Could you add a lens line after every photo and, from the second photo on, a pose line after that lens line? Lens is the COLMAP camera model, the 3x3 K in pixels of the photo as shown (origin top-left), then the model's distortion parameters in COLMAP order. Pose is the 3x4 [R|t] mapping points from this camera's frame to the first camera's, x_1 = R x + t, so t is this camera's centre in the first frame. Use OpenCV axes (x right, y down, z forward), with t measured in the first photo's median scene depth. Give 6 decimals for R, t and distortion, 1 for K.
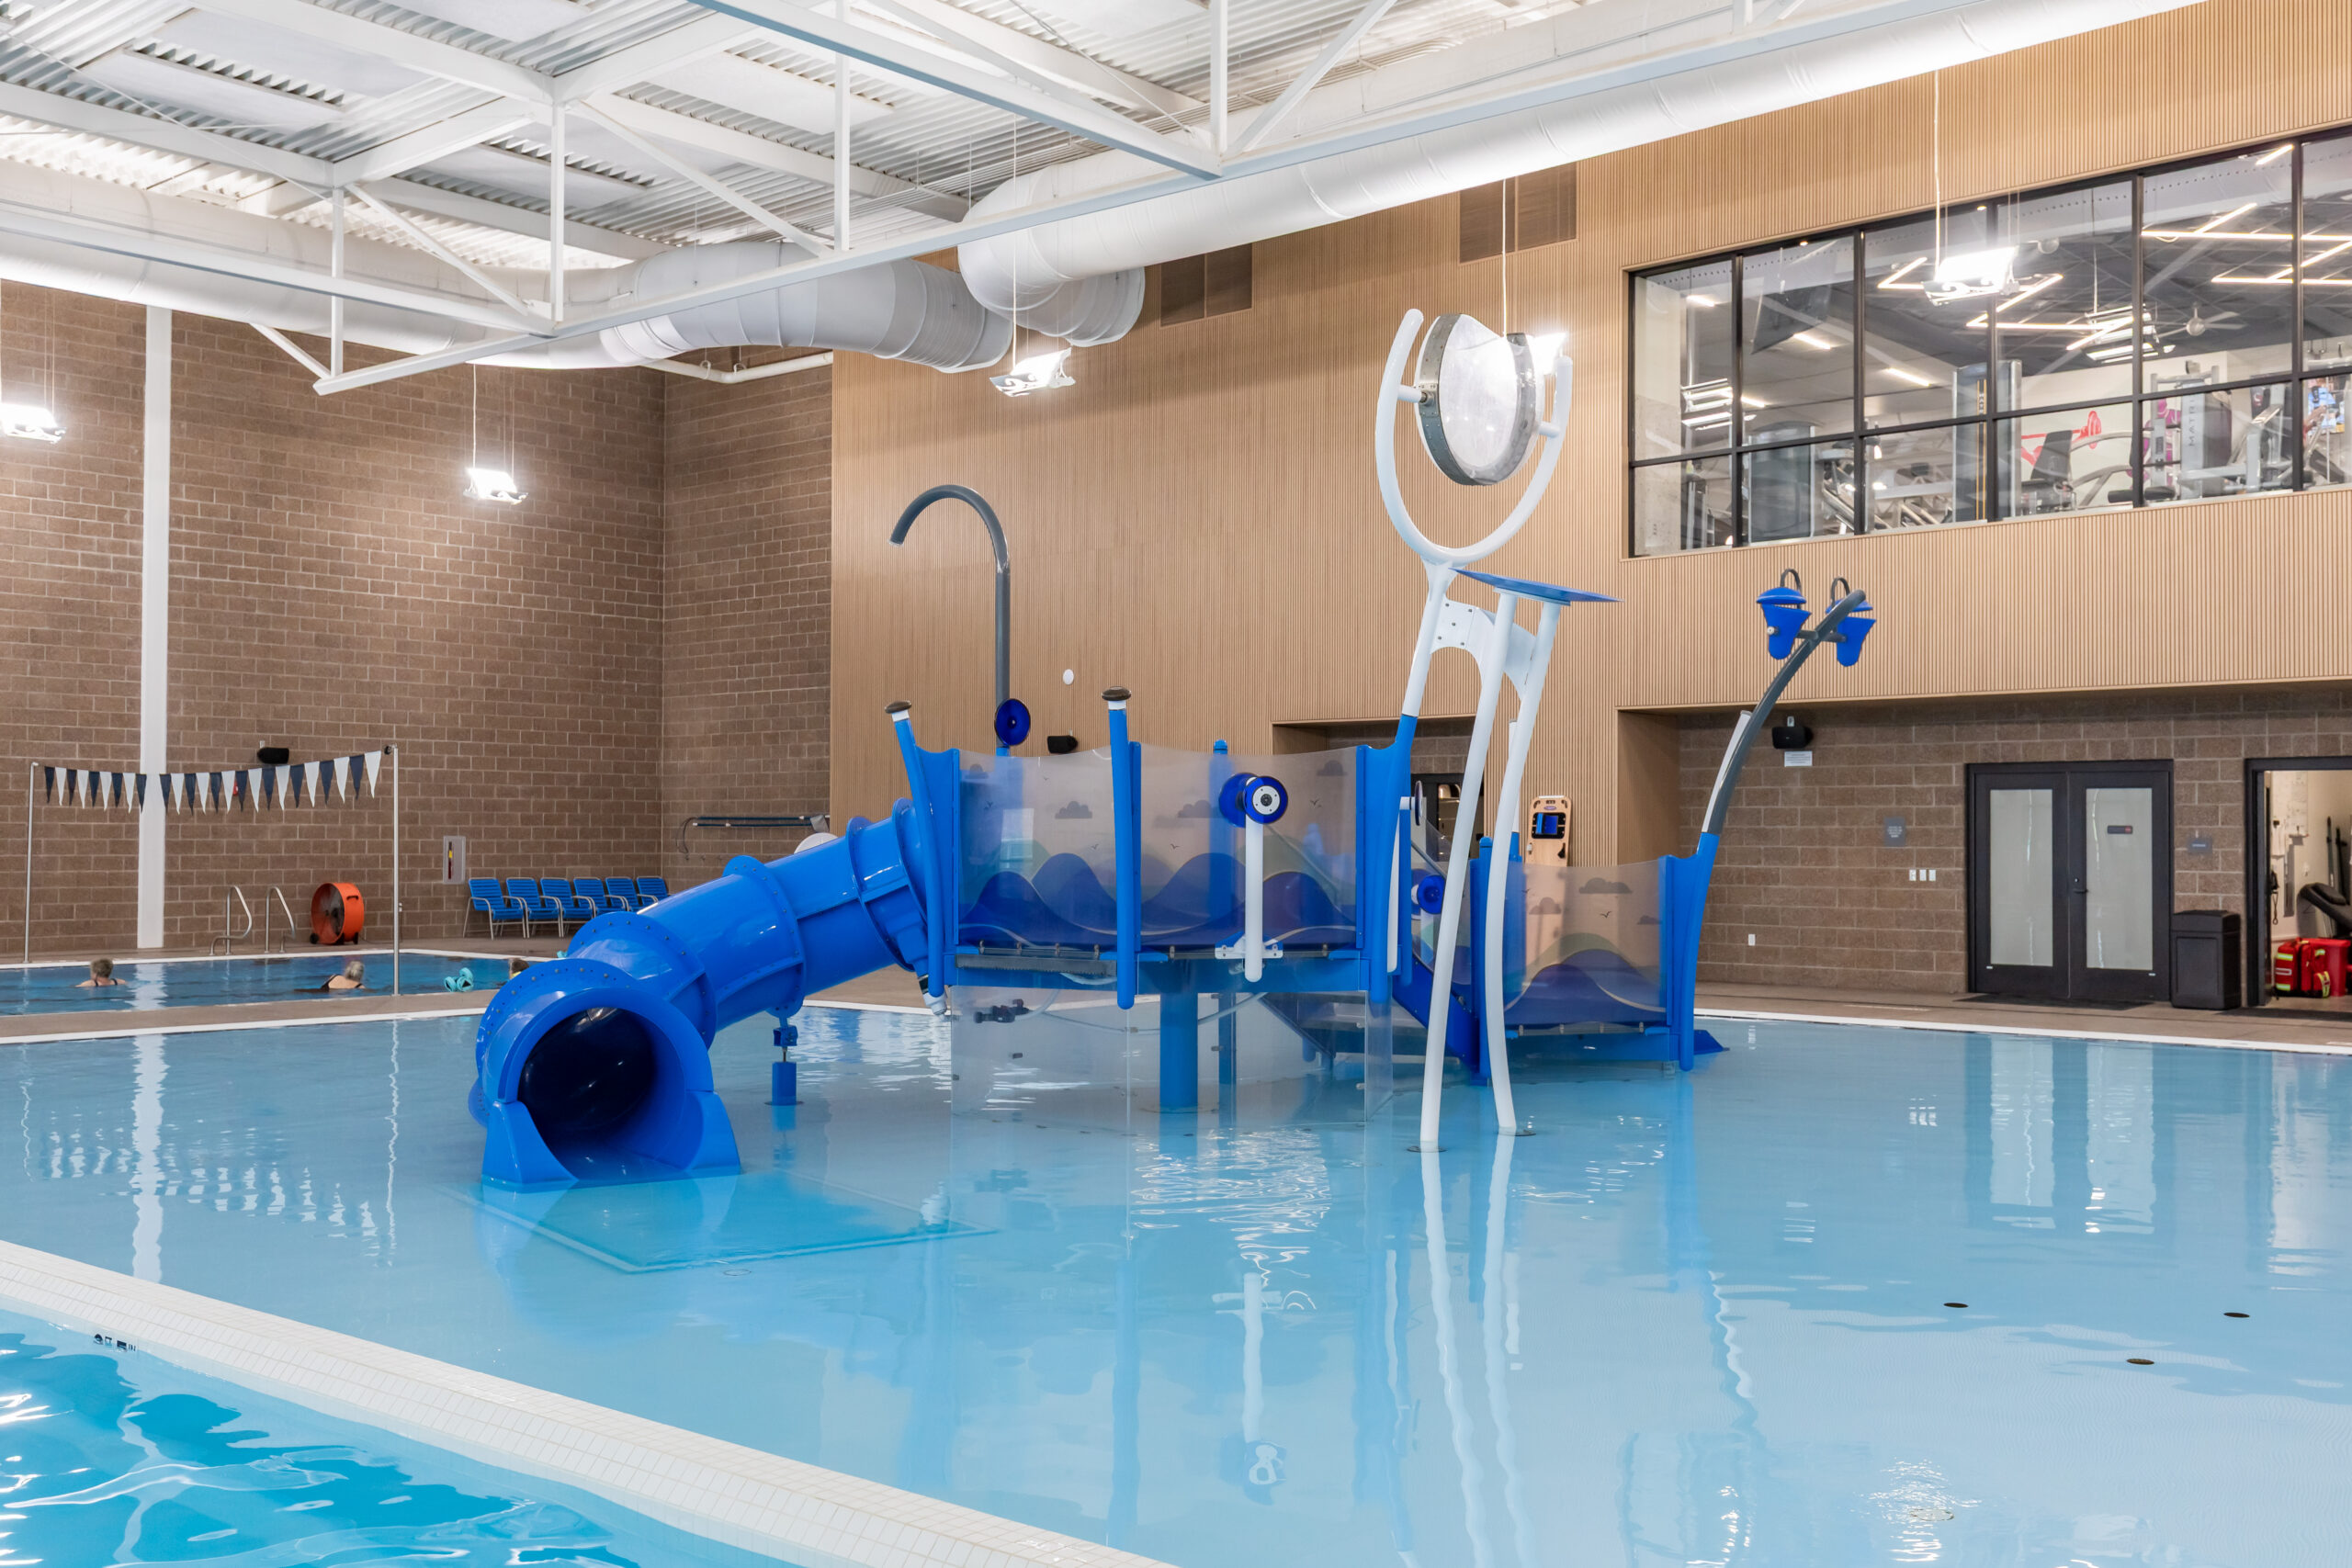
lens RADIAL K [[2291.7, 0, 1176.0], [0, 2291.7, 784.0], [0, 0, 1]] dist [0.009133, 0.007529]
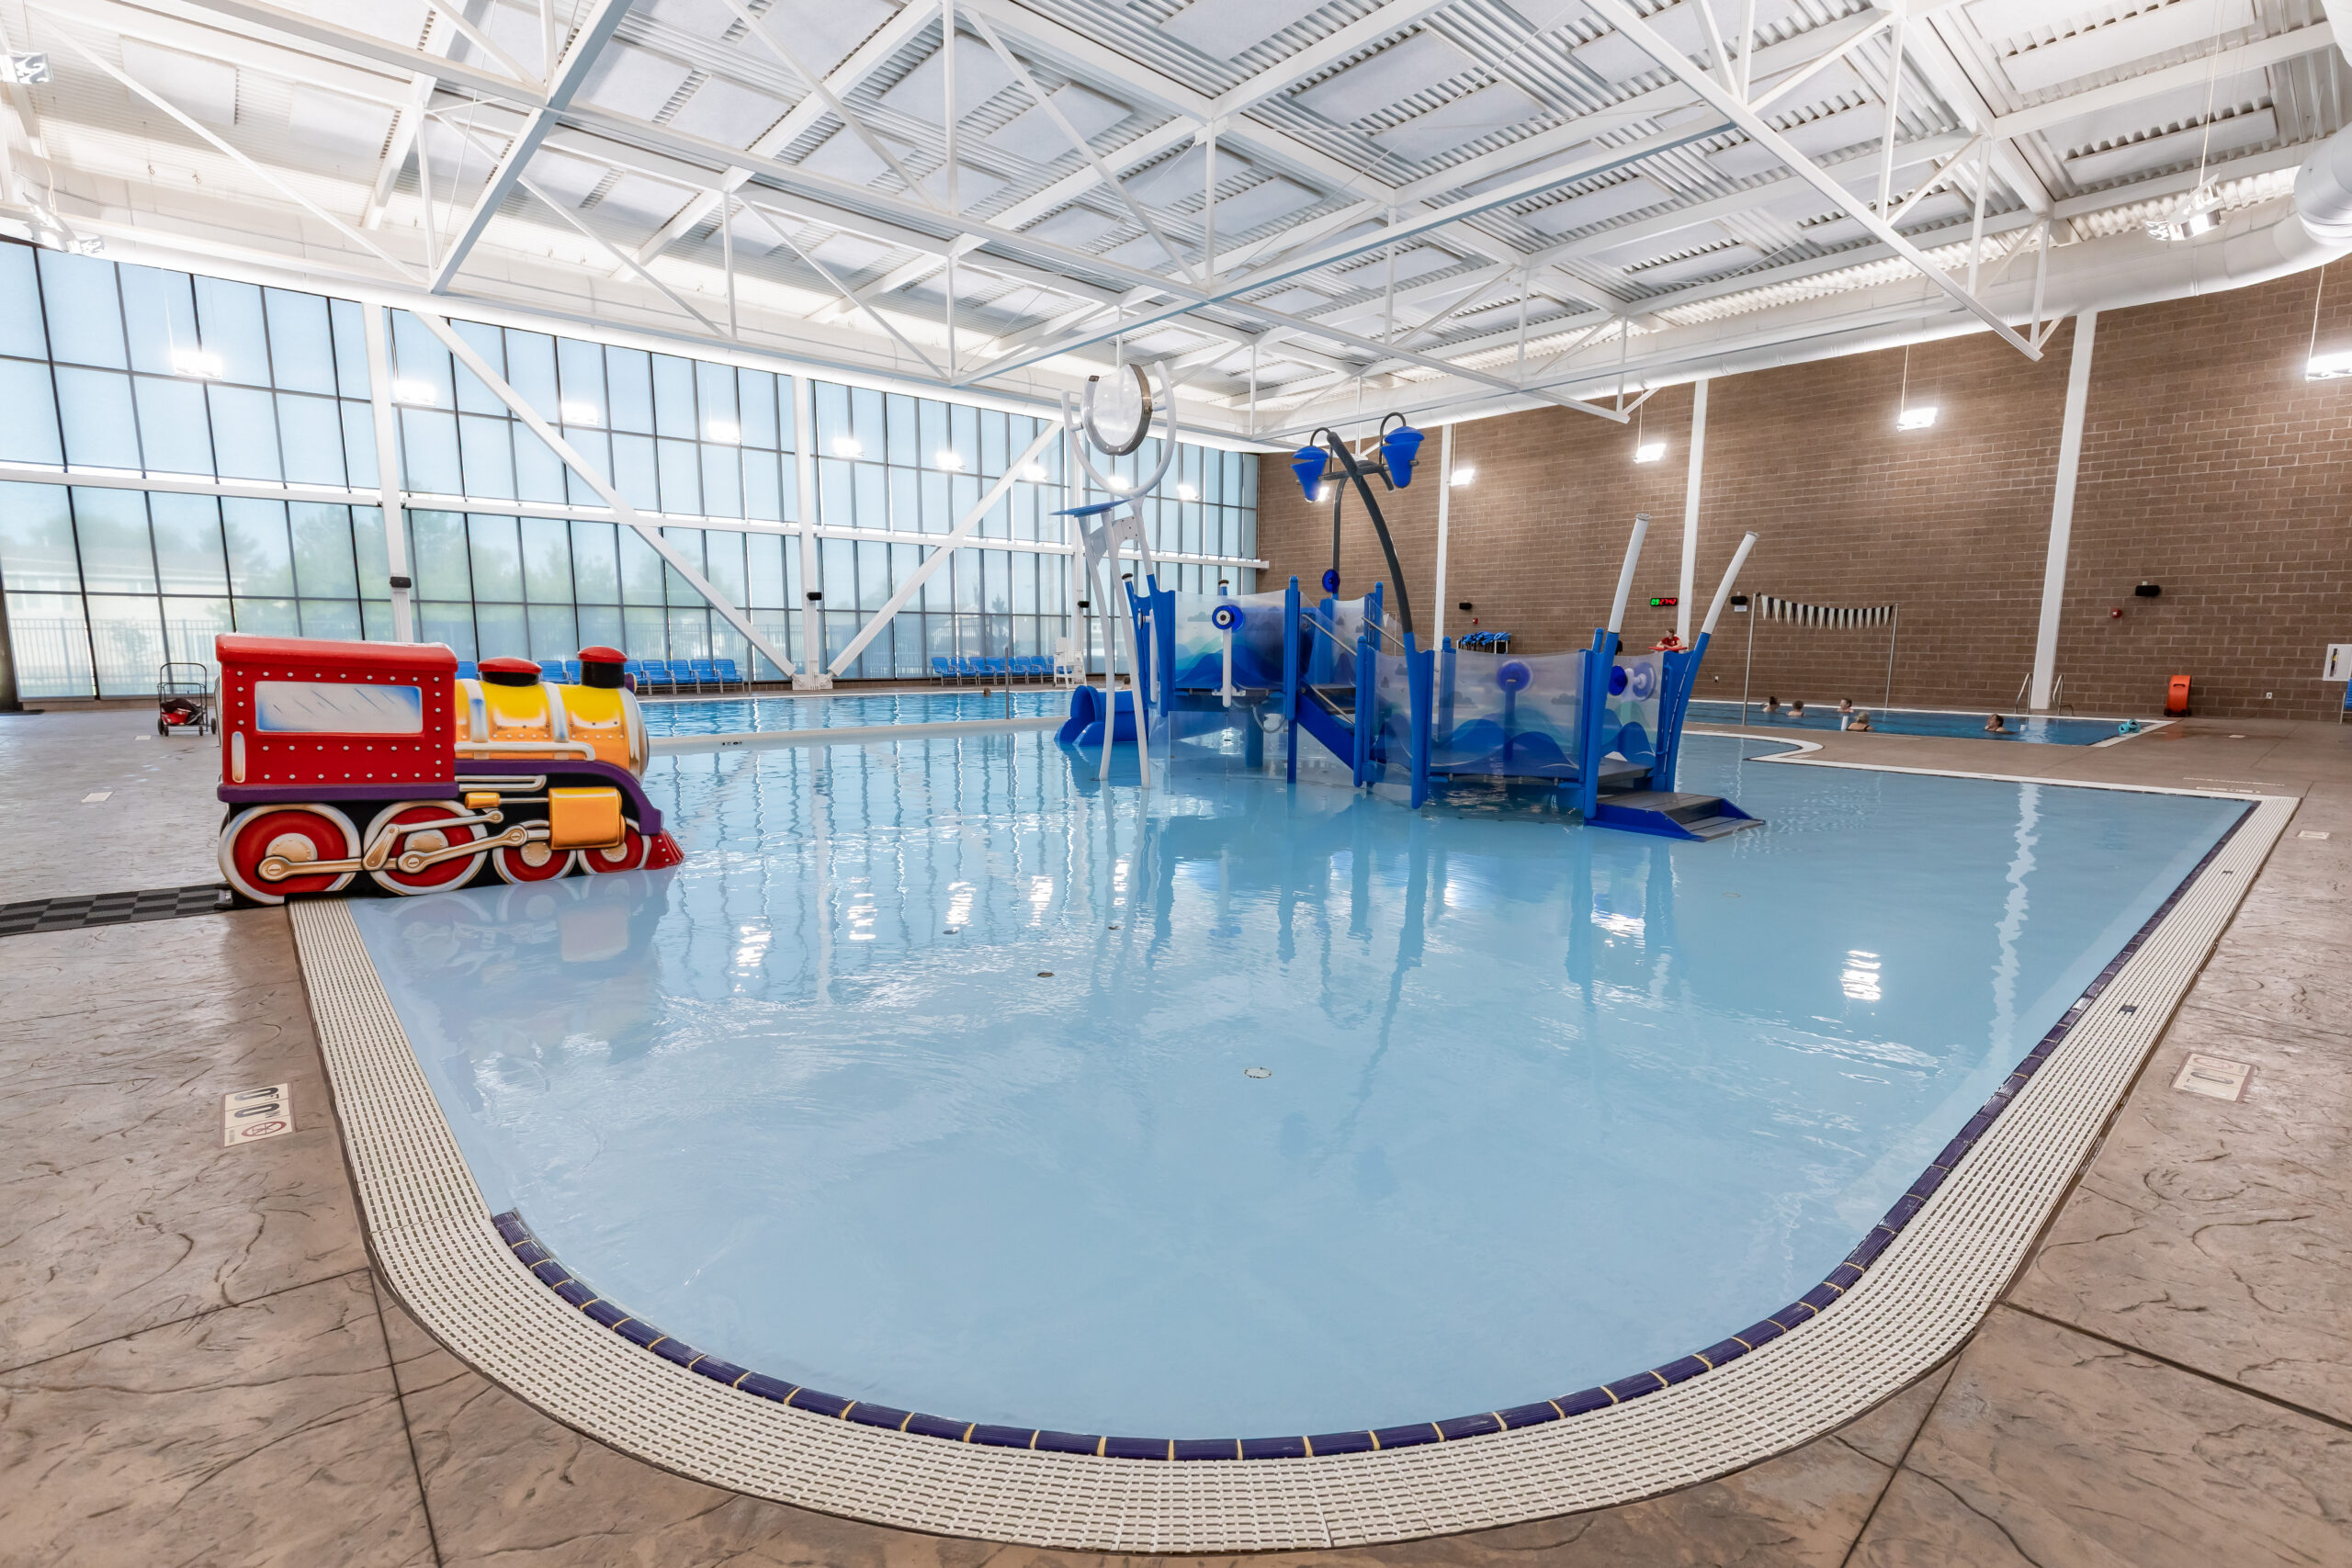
lens RADIAL K [[1041.2, 0, 1137.6], [0, 1041.2, 795.4], [0, 0, 1]] dist [-0.037605, 0.009372]
pose [[-0.152193, 0.141598, -0.978155, 0.406395], [0.023198, 0.989923, 0.139692, 0.013570], [0.988079, -0.001431, -0.153944, 0.452068]]
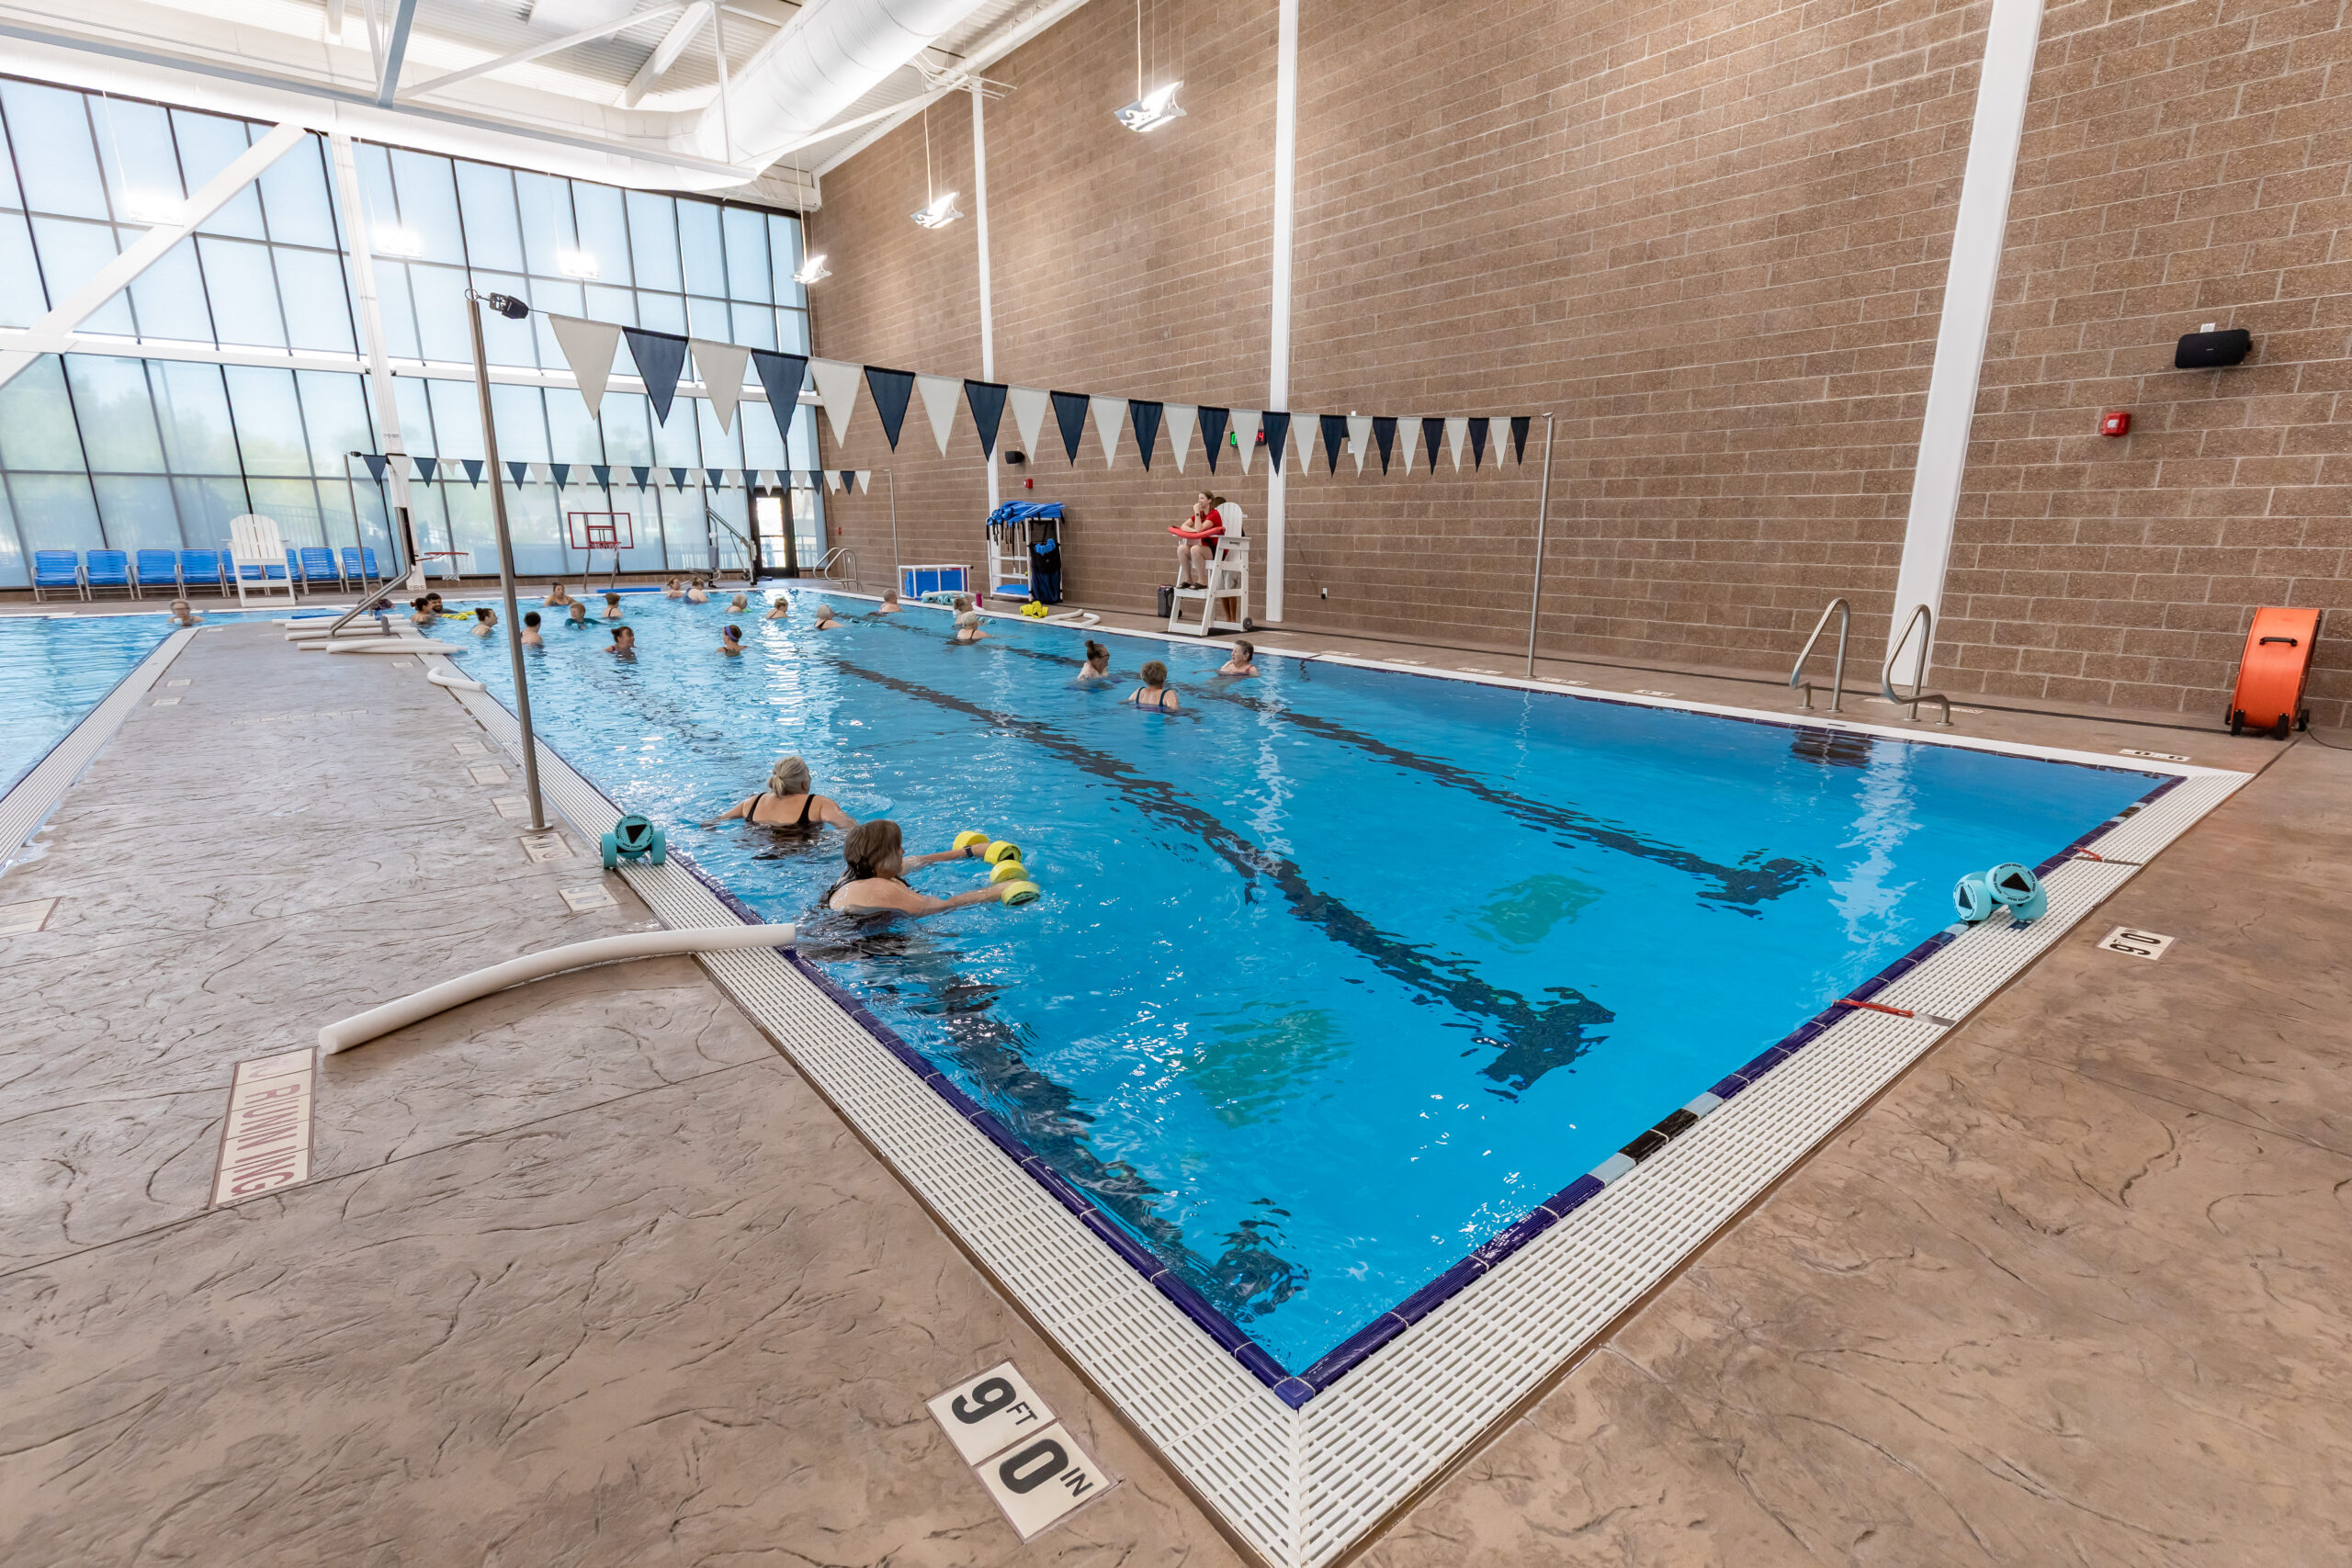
lens RADIAL K [[1052.6, 0, 1176.0], [0, 1052.6, 784.0], [0, 0, 1]] dist [-0.001352, 0.000147]
pose [[-0.172228, 0.236120, -0.956339, -0.108013], [0.025269, 0.971586, 0.235334, 0.021740], [0.984733, 0.016366, -0.173301, 0.843752]]
